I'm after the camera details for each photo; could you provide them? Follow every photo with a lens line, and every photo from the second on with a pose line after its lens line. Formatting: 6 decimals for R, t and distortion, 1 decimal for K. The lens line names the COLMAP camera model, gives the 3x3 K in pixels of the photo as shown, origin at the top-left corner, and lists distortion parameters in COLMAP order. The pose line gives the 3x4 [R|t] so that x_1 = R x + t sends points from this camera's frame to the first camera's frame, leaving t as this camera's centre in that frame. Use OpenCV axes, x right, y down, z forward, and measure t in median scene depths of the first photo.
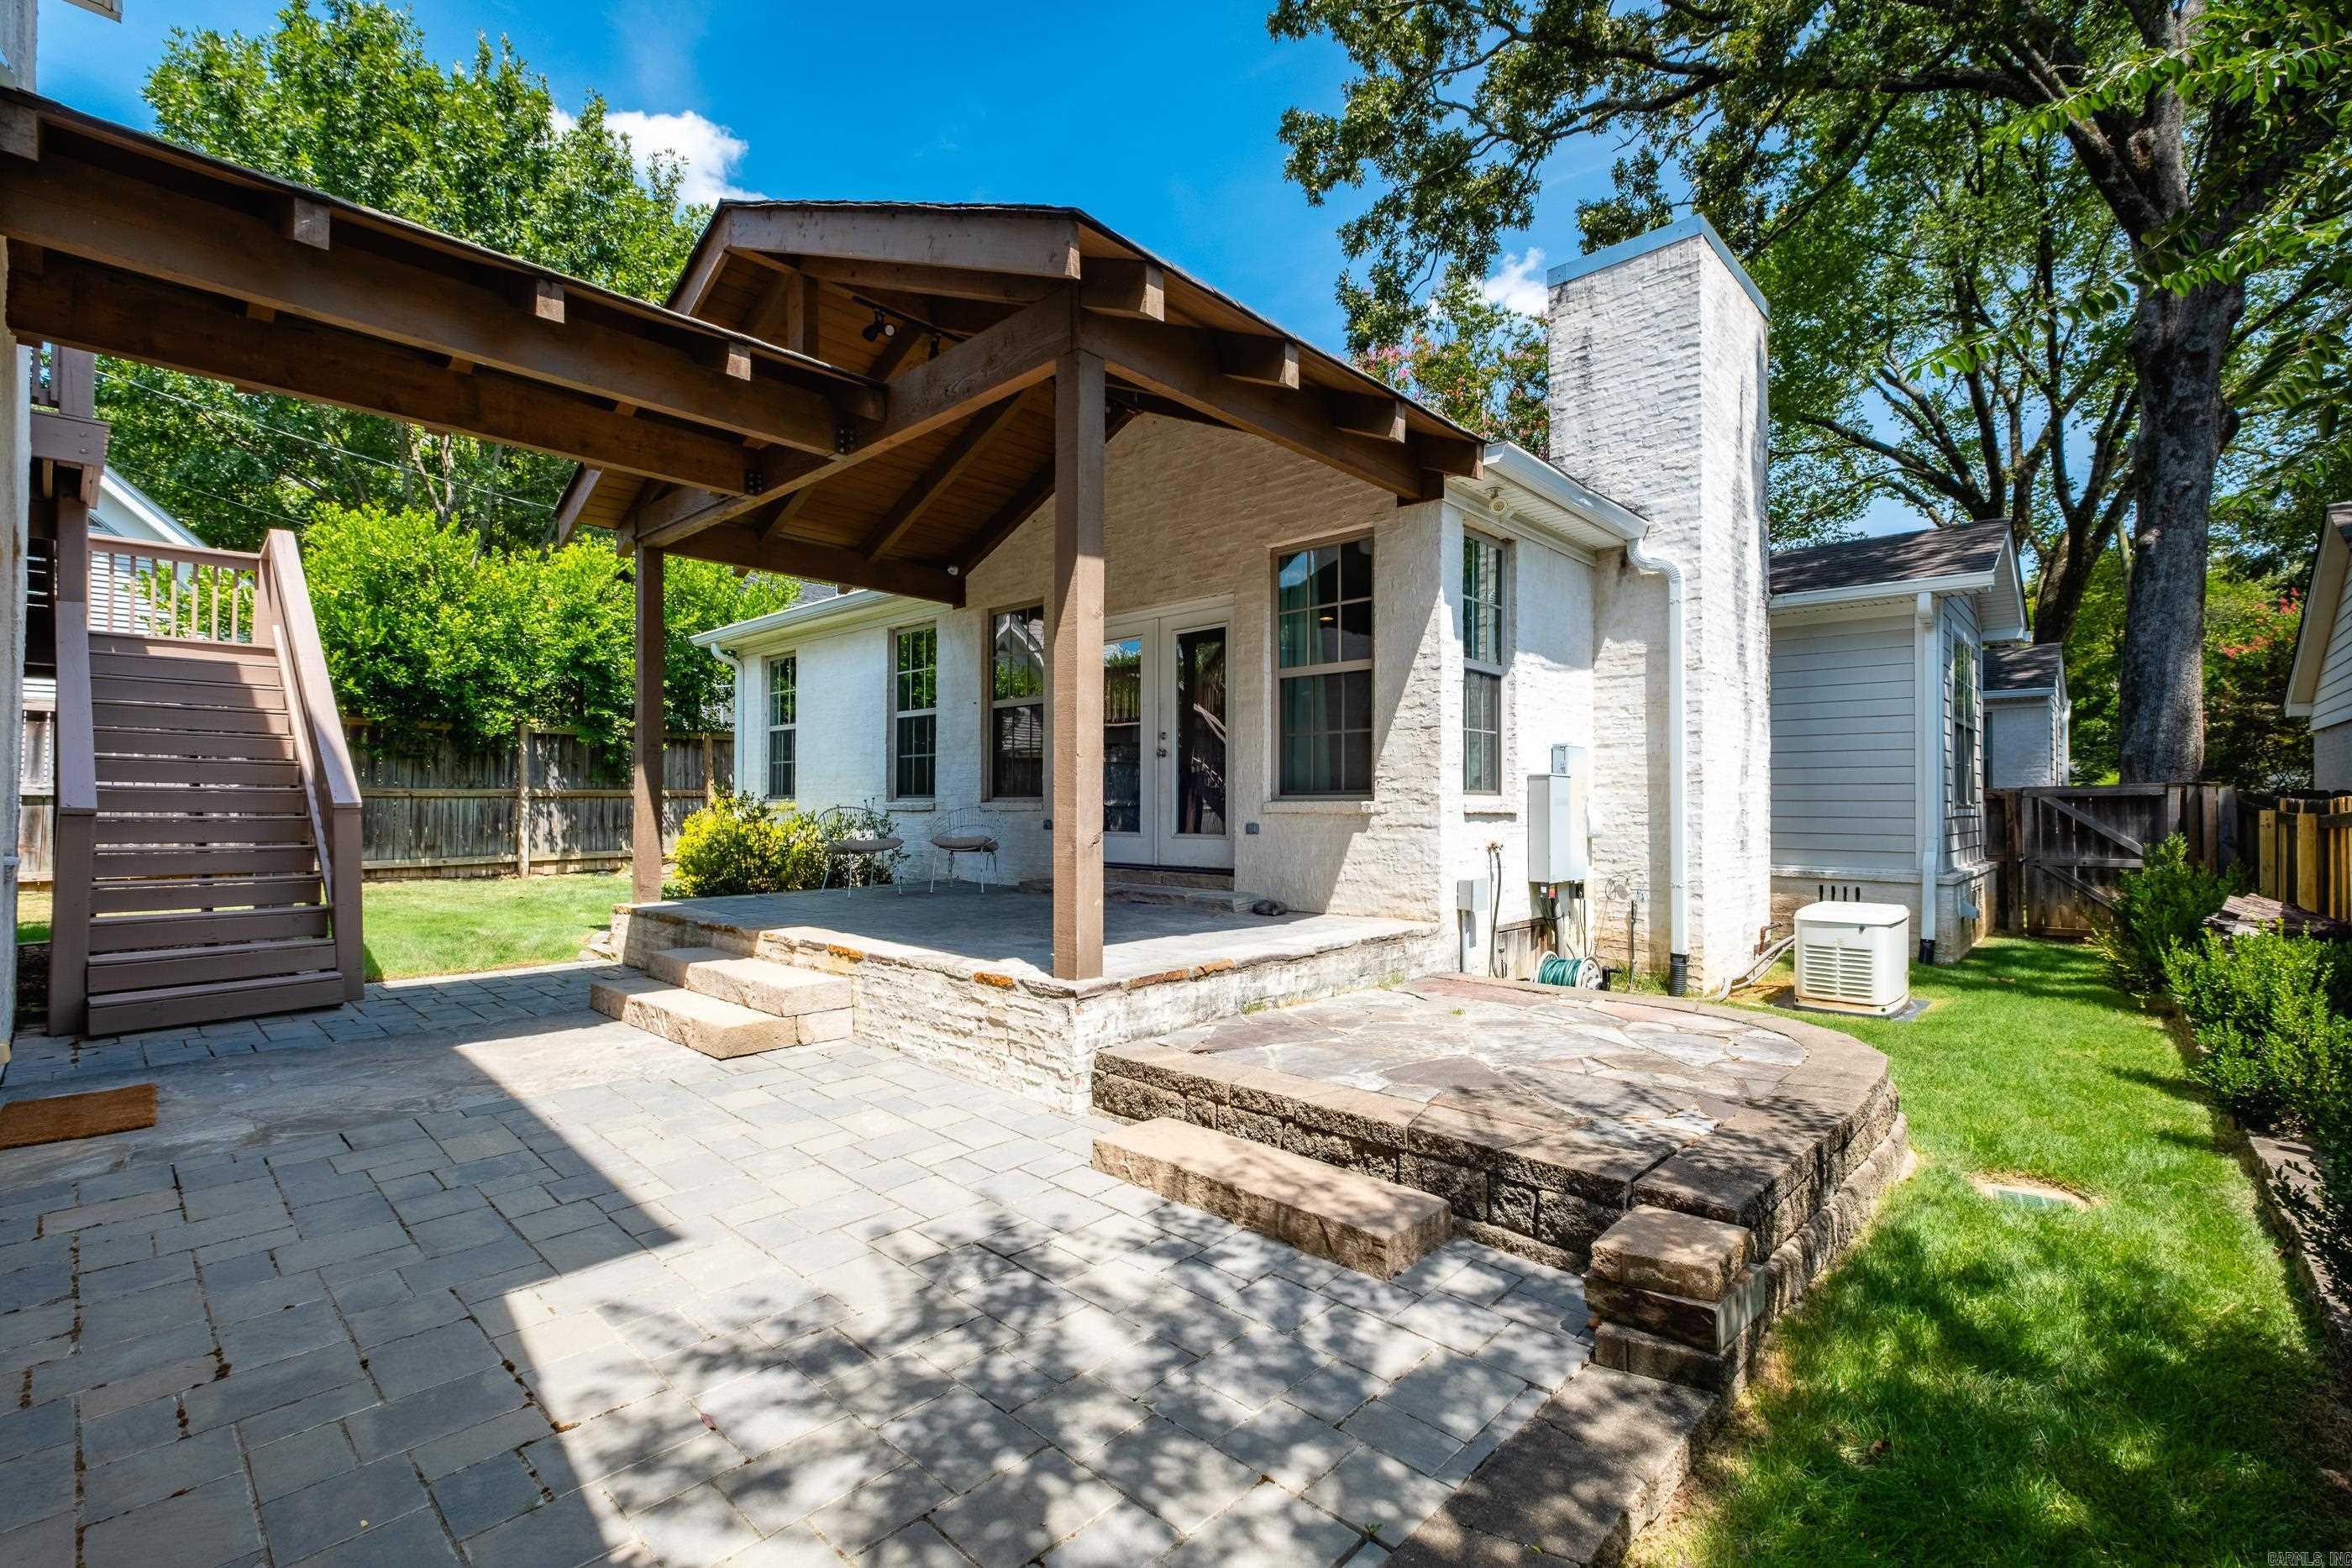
lens RADIAL K [[1030.5, 0, 1180.5], [0, 1030.5, 782.7], [0, 0, 1]] dist [0.003095, -0.000735]
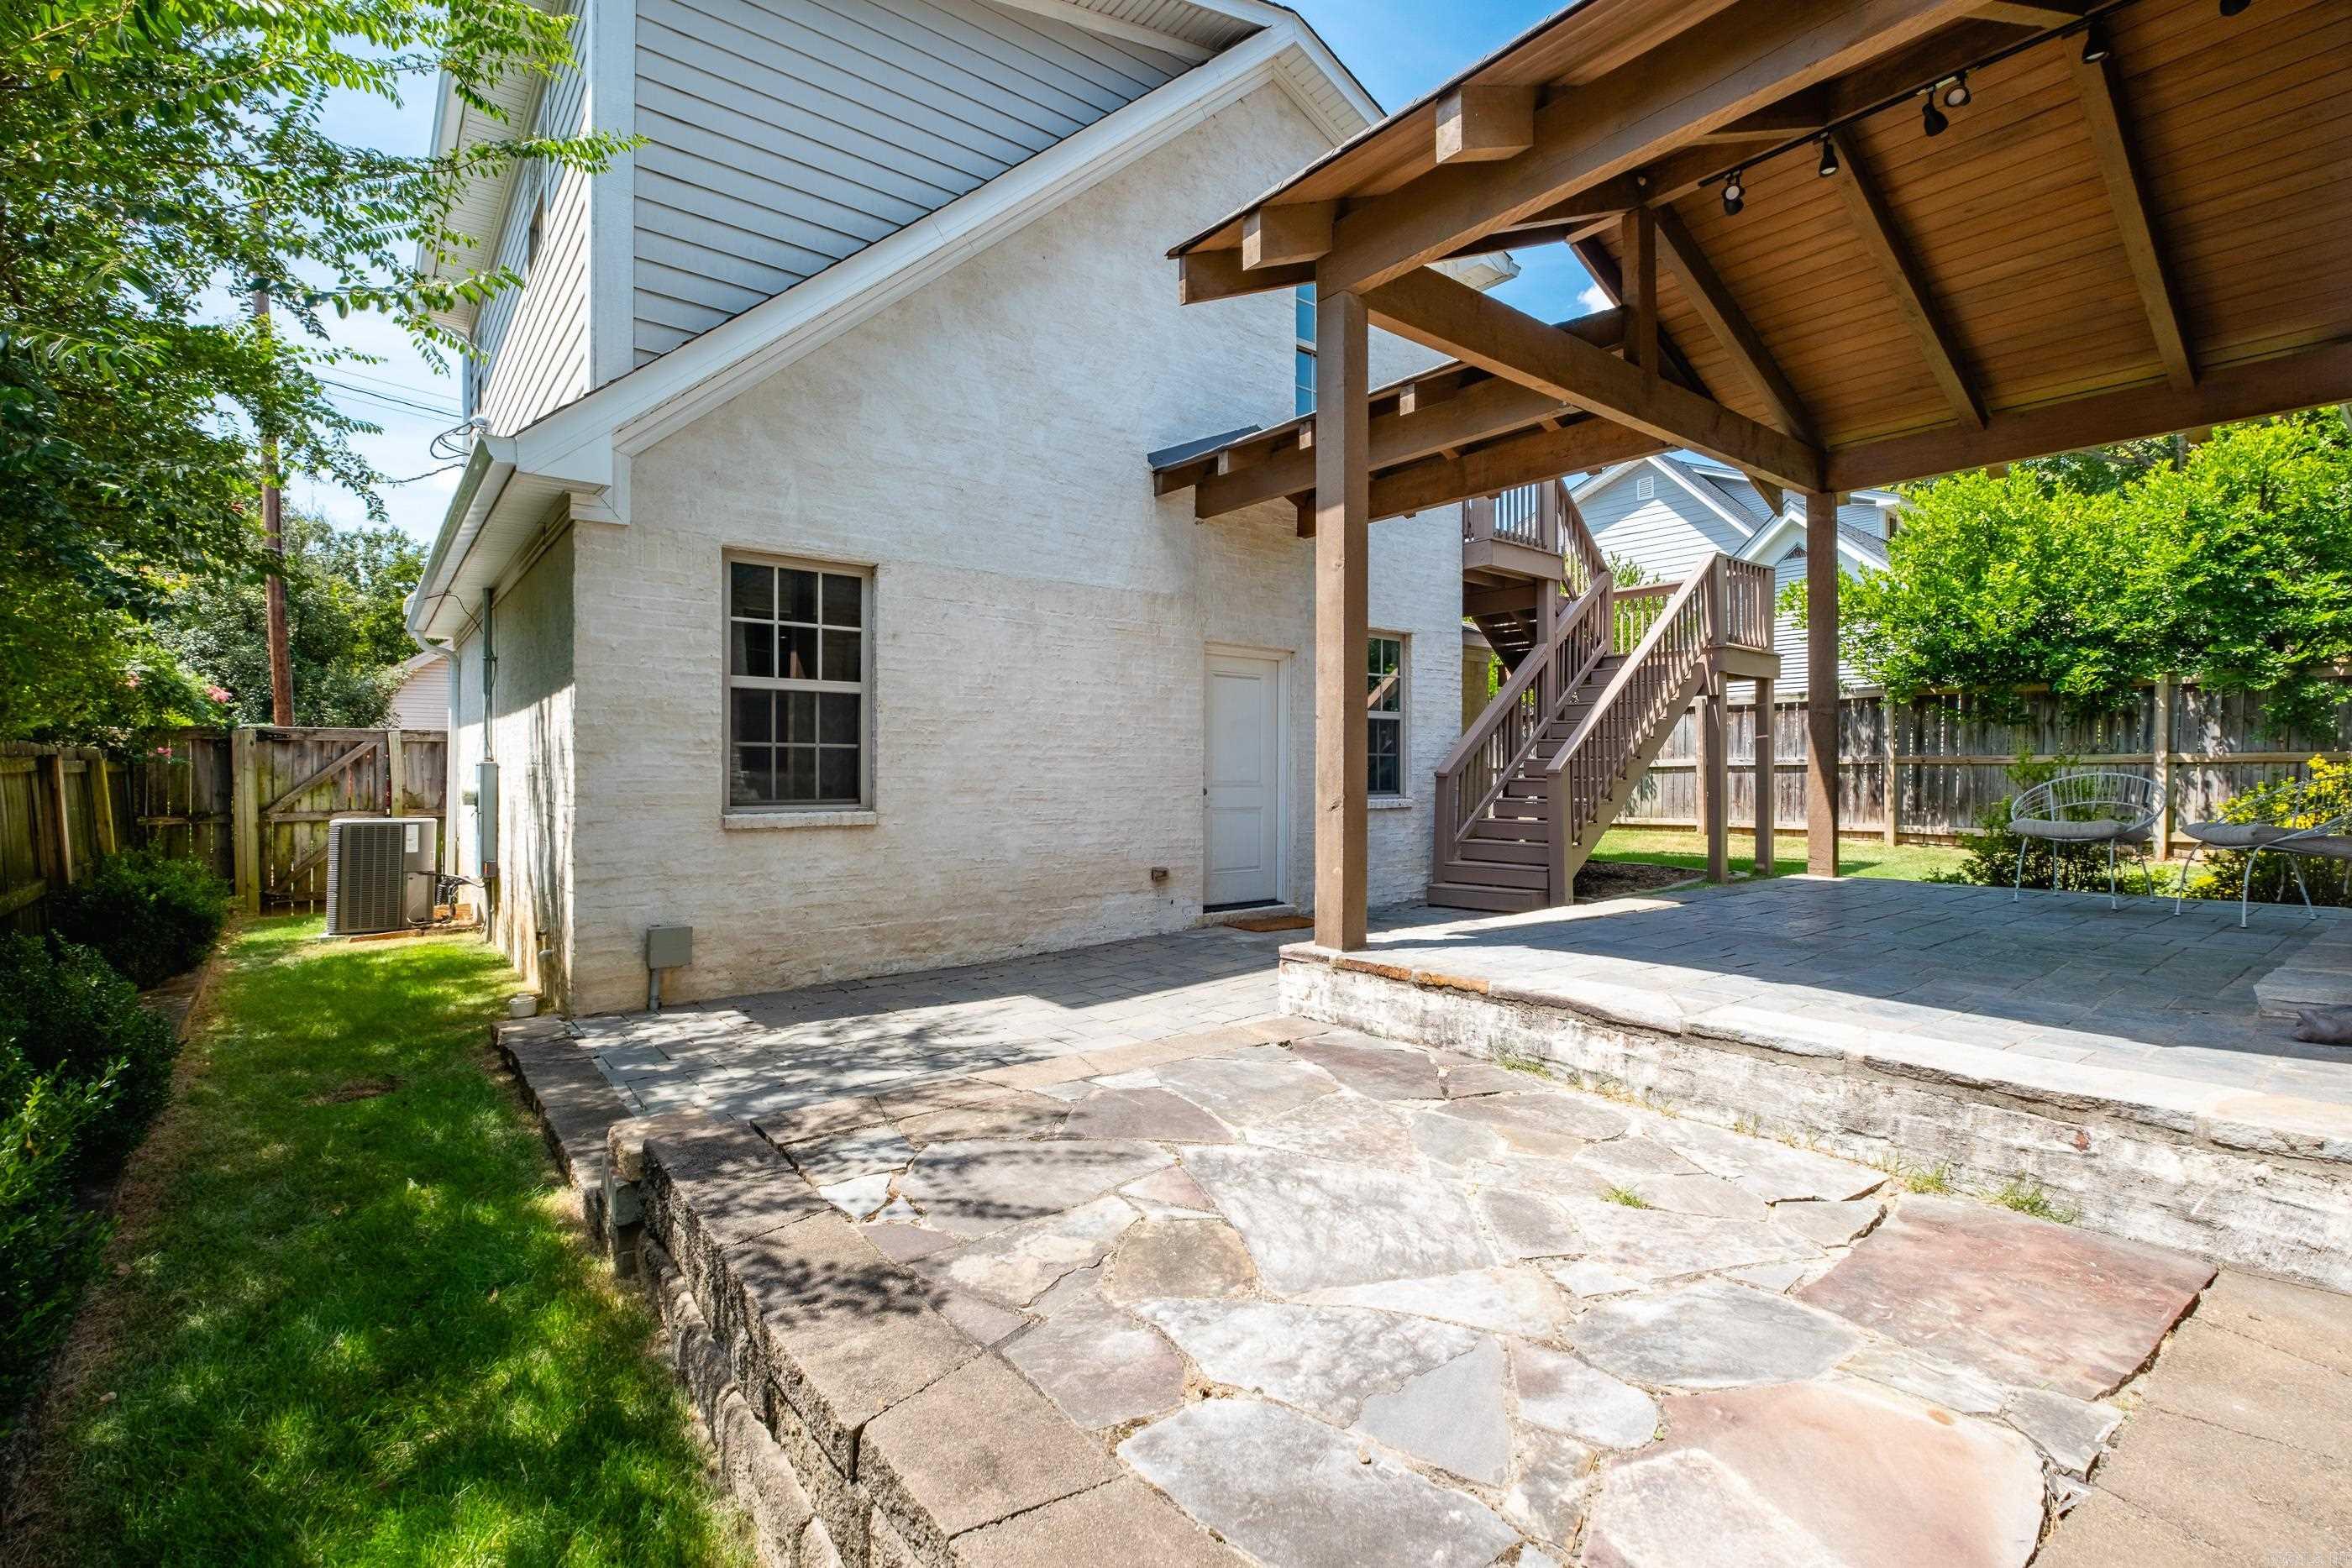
lens RADIAL K [[1030.5, 0, 1175.8], [0, 1030.5, 781.1], [0, 0, 1]] dist [0.003095, -0.000735]
pose [[-0.139577, 0.007308, -0.990184, 0.717929], [0.019893, 0.999792, 0.004574, 0.021135], [0.990011, -0.019059, -0.139693, 0.804372]]
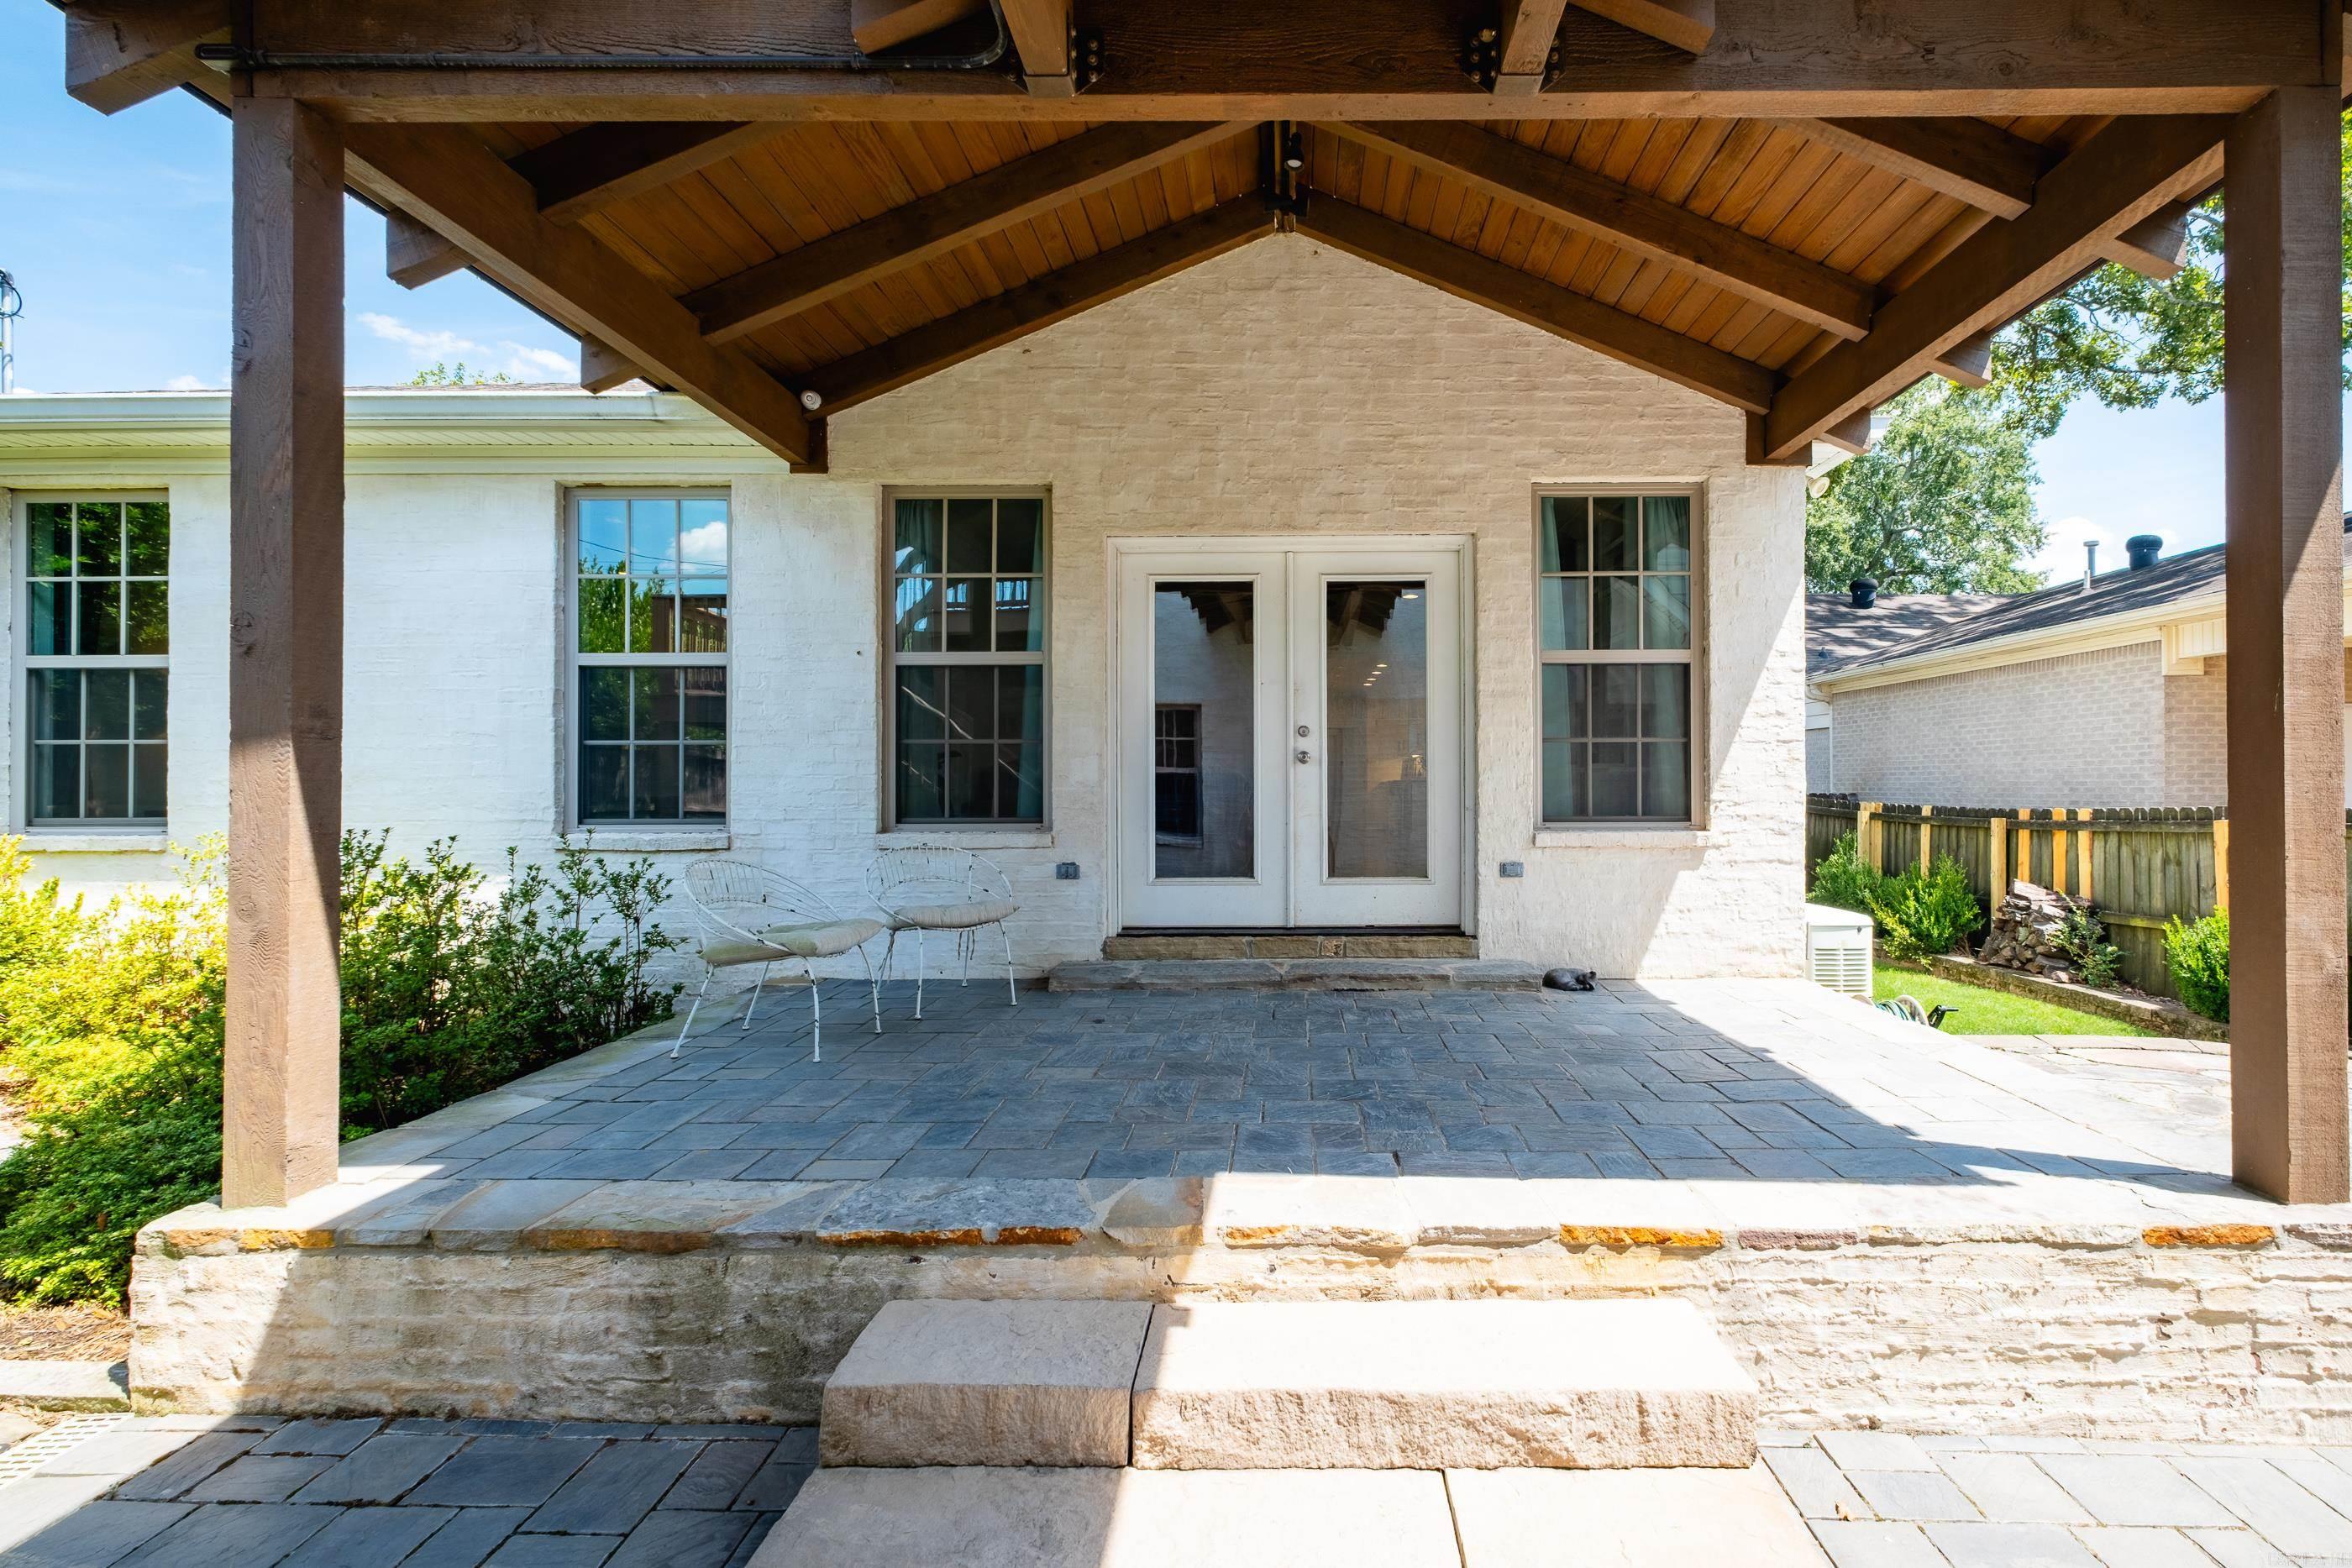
lens RADIAL K [[1030.5, 0, 1175.6], [0, 1030.5, 782.1], [0, 0, 1]] dist [0.003095, -0.000735]
pose [[0.732686, -0.001202, 0.680565, -0.655238], [-0.010782, 0.999852, 0.013374, -0.025848], [-0.680481, -0.017137, 0.732565, 0.705289]]
